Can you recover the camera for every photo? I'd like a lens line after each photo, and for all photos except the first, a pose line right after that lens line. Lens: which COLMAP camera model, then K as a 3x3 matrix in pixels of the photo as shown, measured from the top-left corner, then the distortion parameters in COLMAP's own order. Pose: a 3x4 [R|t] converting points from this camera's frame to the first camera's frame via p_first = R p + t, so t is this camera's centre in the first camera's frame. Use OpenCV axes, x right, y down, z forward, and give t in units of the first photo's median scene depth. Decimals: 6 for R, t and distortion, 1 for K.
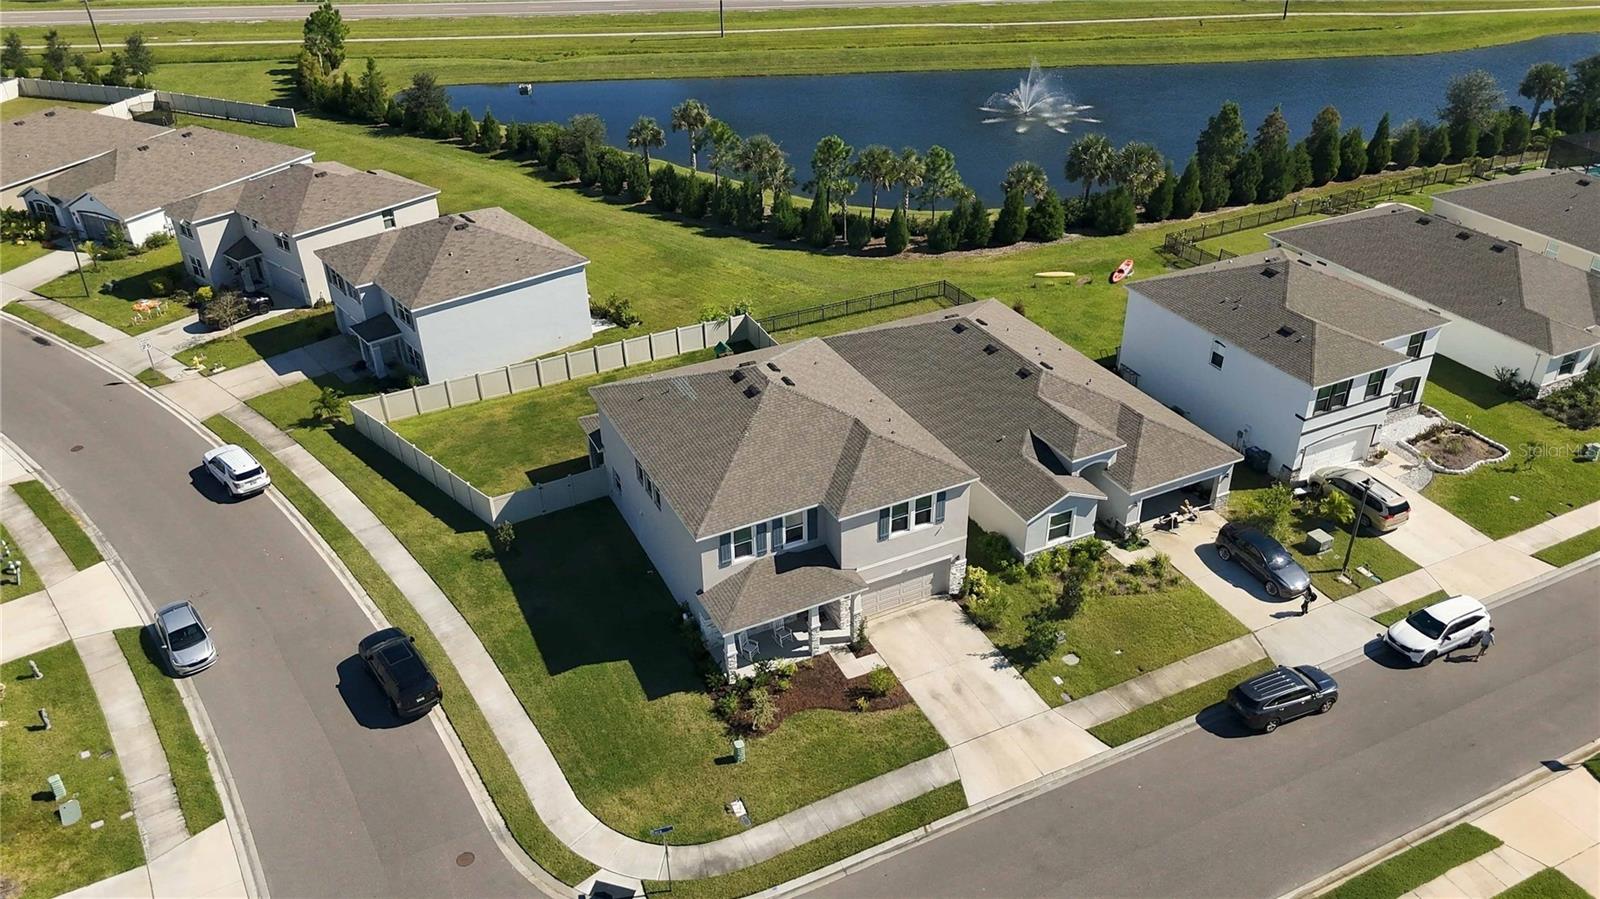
lens RADIAL K [[1180.0, 0, 807.7], [0, 1180.0, 448.4], [0, 0, 1]] dist [0.067196, -0.069192]
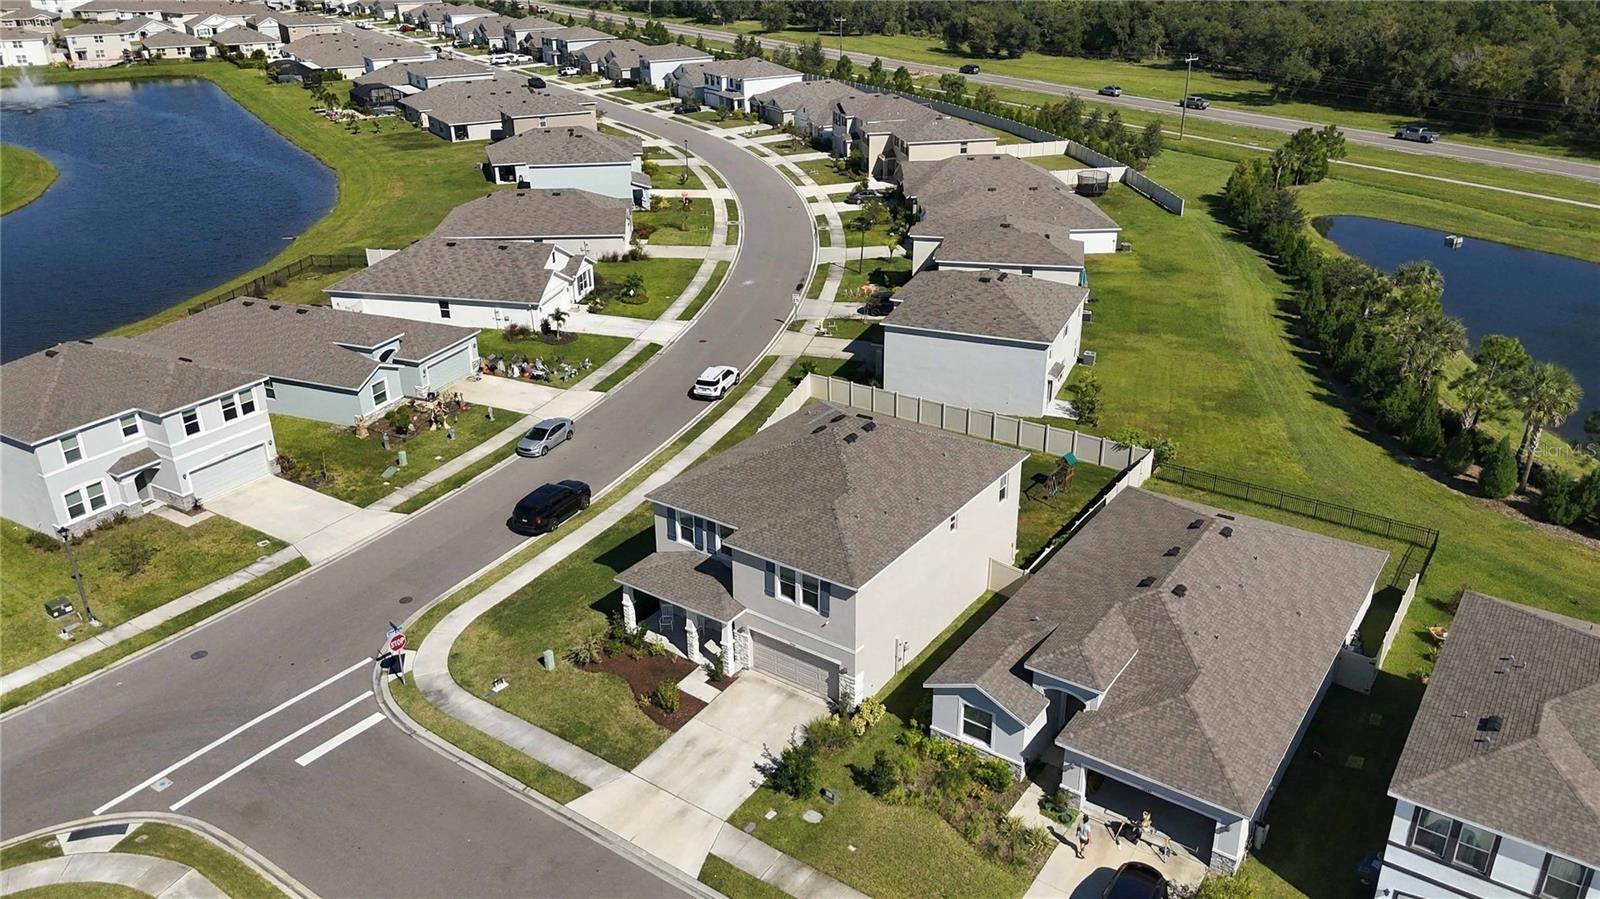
lens RADIAL K [[1180.0, 0, 807.7], [0, 1180.0, 448.4], [0, 0, 1]] dist [0.067196, -0.069192]
pose [[0.478191, 0.368958, -0.796997, 0.744809], [-0.453105, 0.881022, 0.135998, -0.162976], [0.752349, 0.296091, 0.588474, 0.364525]]
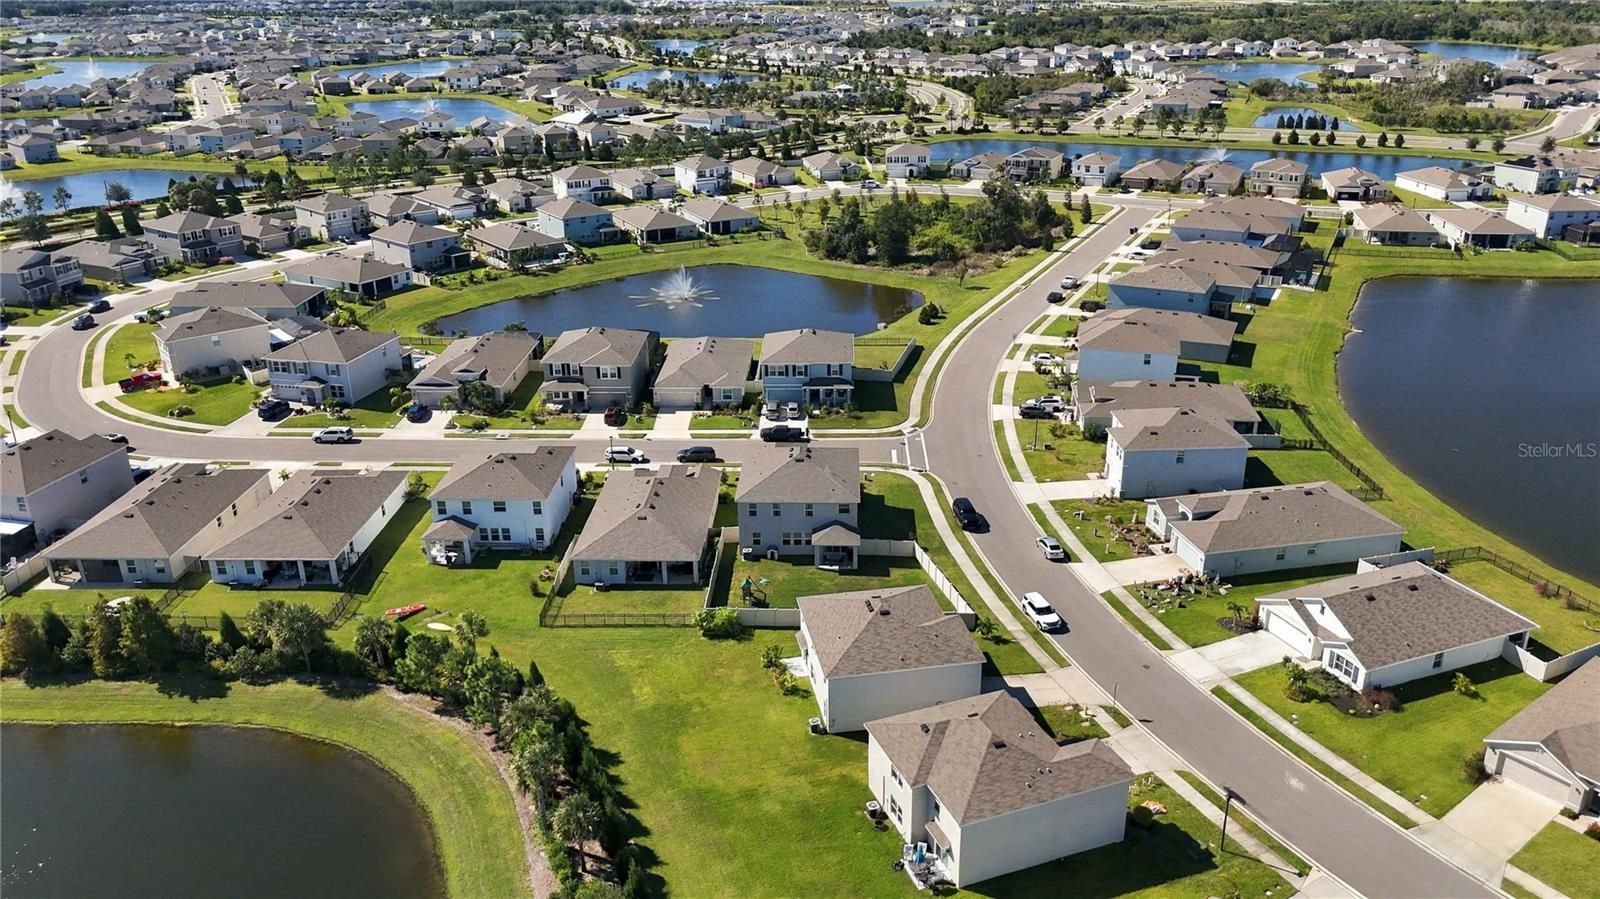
lens RADIAL K [[1180.0, 0, 807.7], [0, 1180.0, 448.4], [0, 0, 1]] dist [0.067196, -0.069192]
pose [[-0.881857, -0.158431, 0.444103, -1.033243], [0.261255, 0.619893, 0.739918, -1.699056], [-0.392522, 0.768526, -0.505266, 2.073122]]
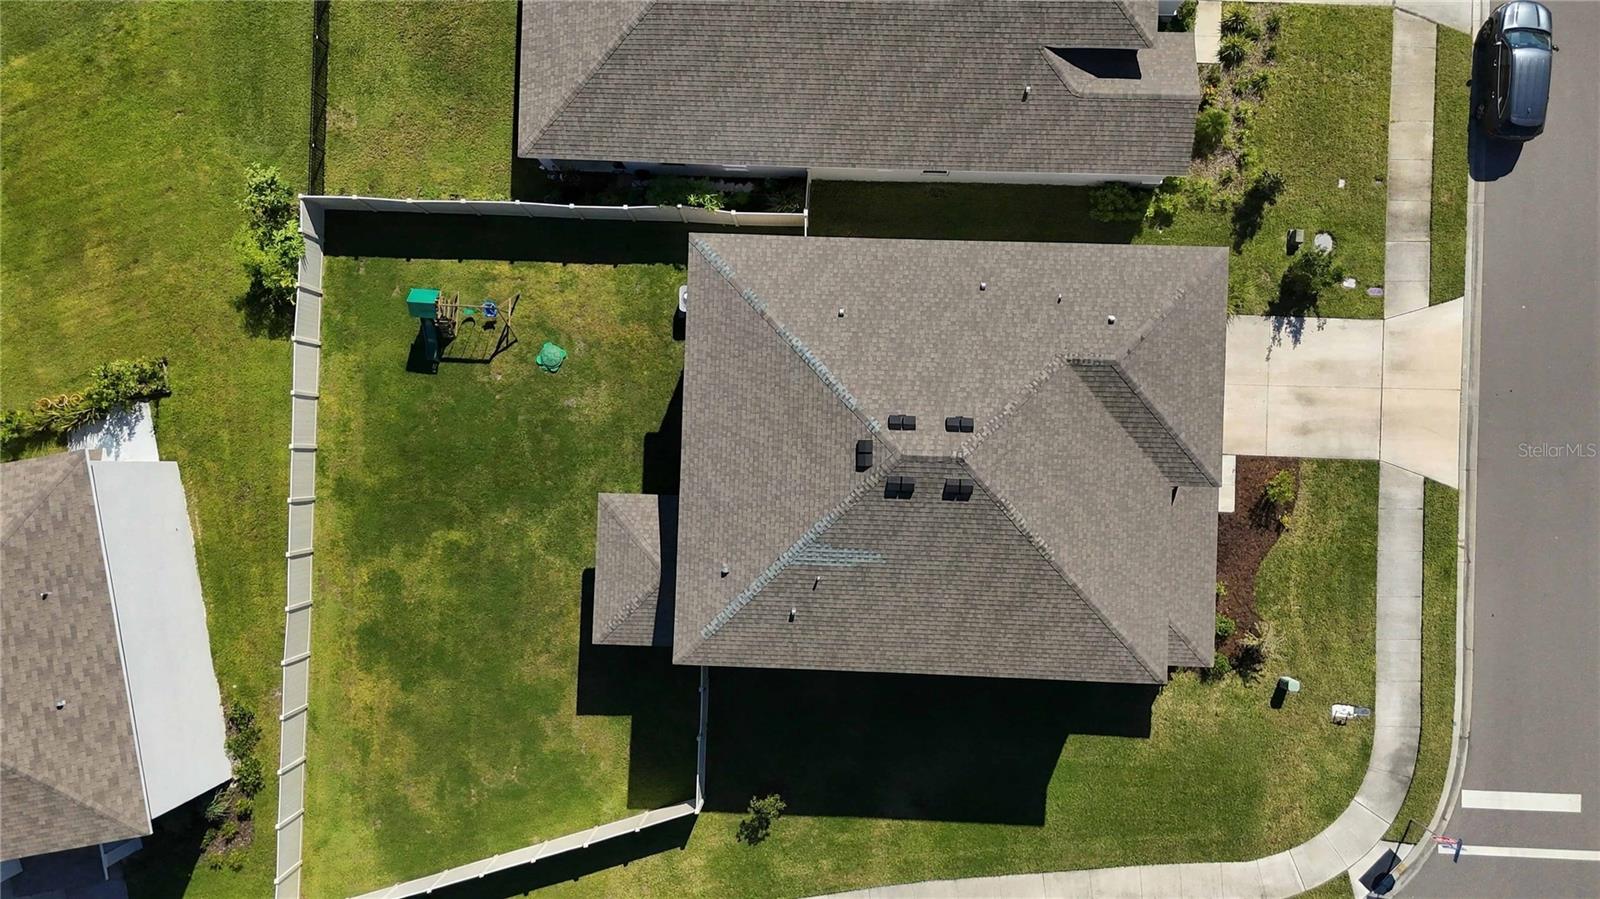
lens RADIAL K [[1180.0, 0, 807.7], [0, 1180.0, 448.4], [0, 0, 1]] dist [0.067196, -0.069192]
pose [[0.474754, -0.879955, 0.016953, -0.072199], [0.466733, 0.268049, 0.842799, -0.571893], [-0.746169, -0.392210, 0.537961, 0.702115]]
